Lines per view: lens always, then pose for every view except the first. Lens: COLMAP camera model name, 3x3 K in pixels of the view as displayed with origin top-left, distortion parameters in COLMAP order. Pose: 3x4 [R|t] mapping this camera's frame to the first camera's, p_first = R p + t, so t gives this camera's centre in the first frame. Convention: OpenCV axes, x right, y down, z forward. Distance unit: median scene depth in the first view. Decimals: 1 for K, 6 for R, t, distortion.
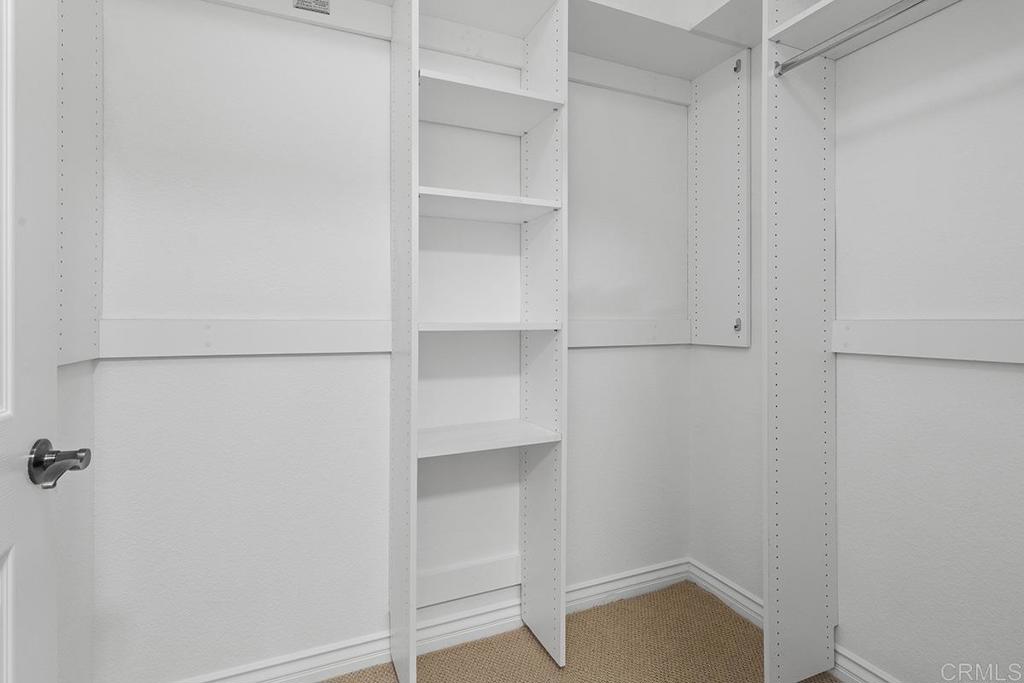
lens RADIAL K [[507.0, 0, 508.5], [0, 507.0, 319.6], [0, 0, 1]] dist [-0.001456, 0.000114]
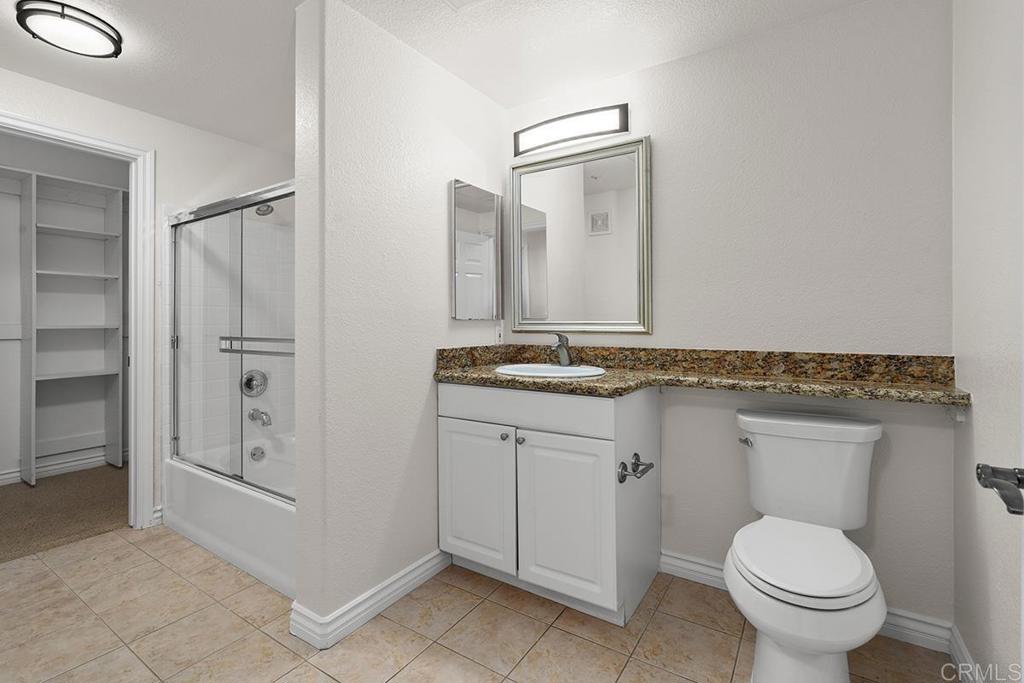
lens RADIAL K [[465.2, 0, 507.9], [0, 465.2, 320.8], [0, 0, 1]] dist [-0.004112, -0.000004]
pose [[0.840252, 0.000157, 0.542197, 0.452845], [0.002766, 0.999986, -0.004577, -0.000091], [-0.542190, 0.005345, 0.840239, -1.830796]]
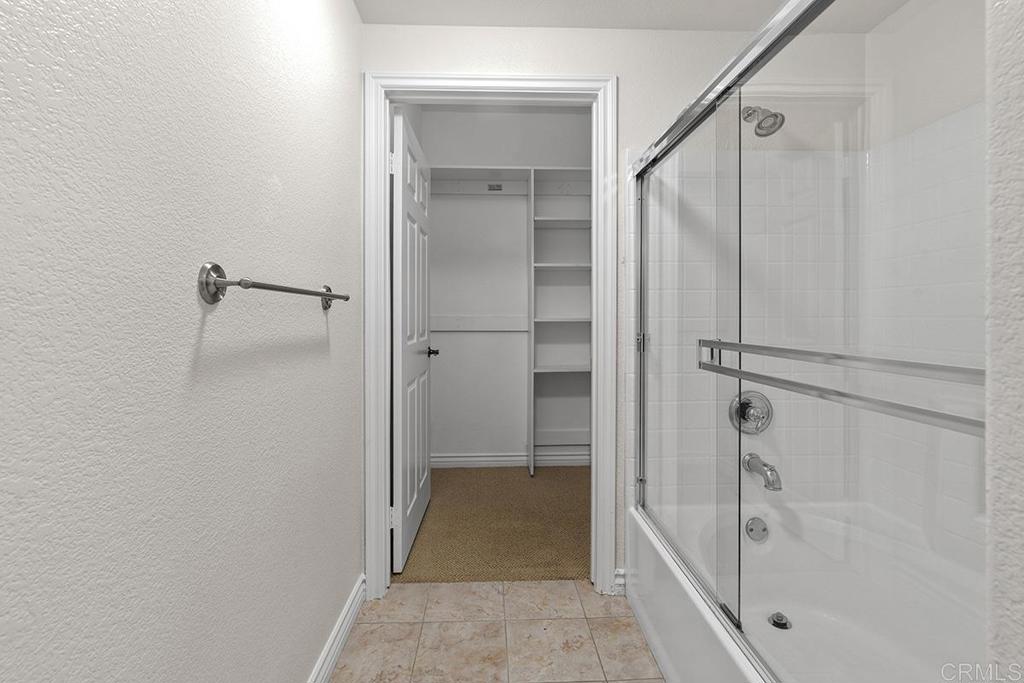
lens RADIAL K [[465.2, 0, 507.9], [0, 465.2, 320.8], [0, 0, 1]] dist [-0.004112, -0.000004]
pose [[0.929139, 0.001292, -0.369729, 0.472420], [0.001388, 0.999975, 0.006982, 0.001736], [0.369729, -0.007001, 0.929113, -1.006788]]
